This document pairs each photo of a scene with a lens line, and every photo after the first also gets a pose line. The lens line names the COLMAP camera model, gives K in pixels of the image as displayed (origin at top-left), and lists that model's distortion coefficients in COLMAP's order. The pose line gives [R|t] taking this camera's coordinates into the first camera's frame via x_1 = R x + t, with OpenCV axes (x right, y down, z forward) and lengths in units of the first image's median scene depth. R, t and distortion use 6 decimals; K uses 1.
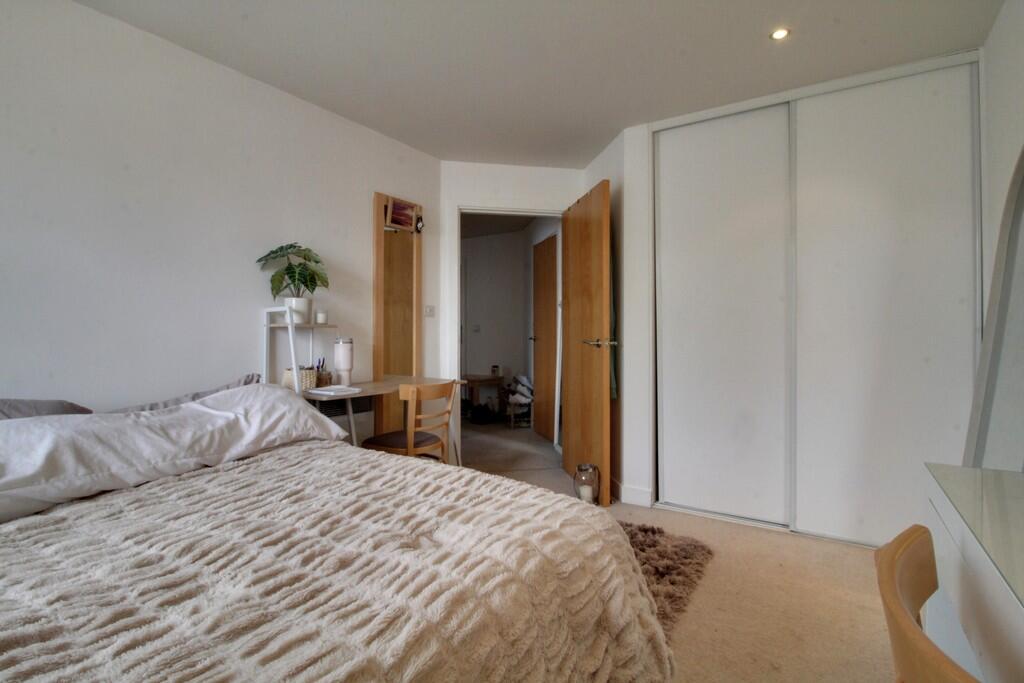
lens RADIAL K [[473.2, 0, 510.8], [0, 473.2, 333.3], [0, 0, 1]] dist [-0.013666, -0.001007]
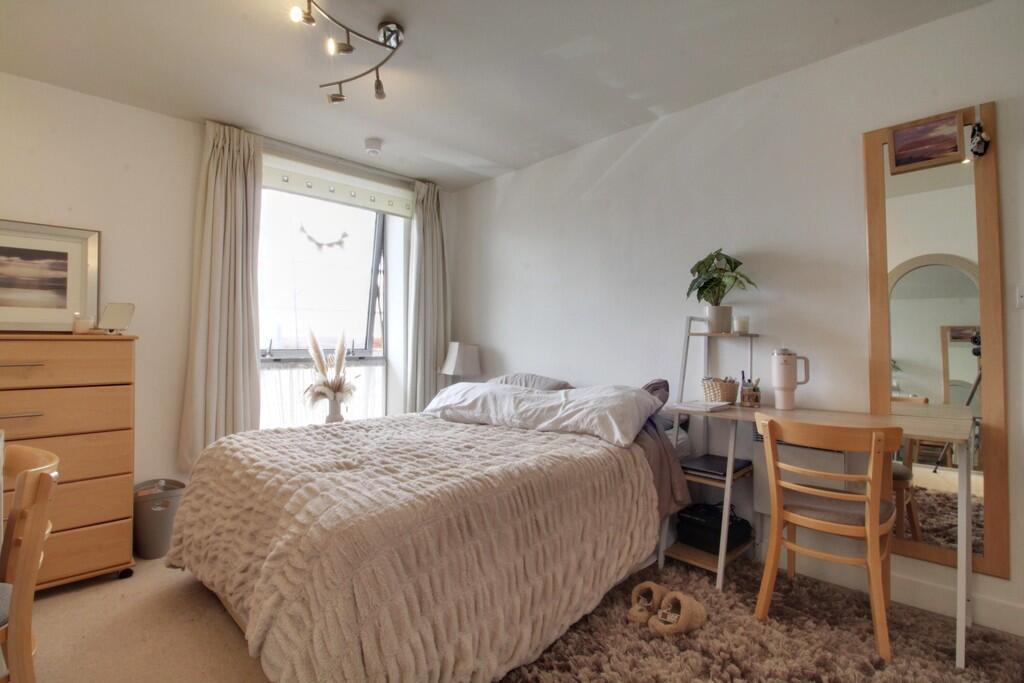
lens RADIAL K [[473.2, 0, 510.8], [0, 473.2, 333.3], [0, 0, 1]] dist [-0.013666, -0.001007]
pose [[-0.182046, -0.019311, -0.983100, 0.764691], [0.002753, 0.999793, -0.020149, -0.001073], [0.983286, -0.006374, -0.181955, 1.041255]]
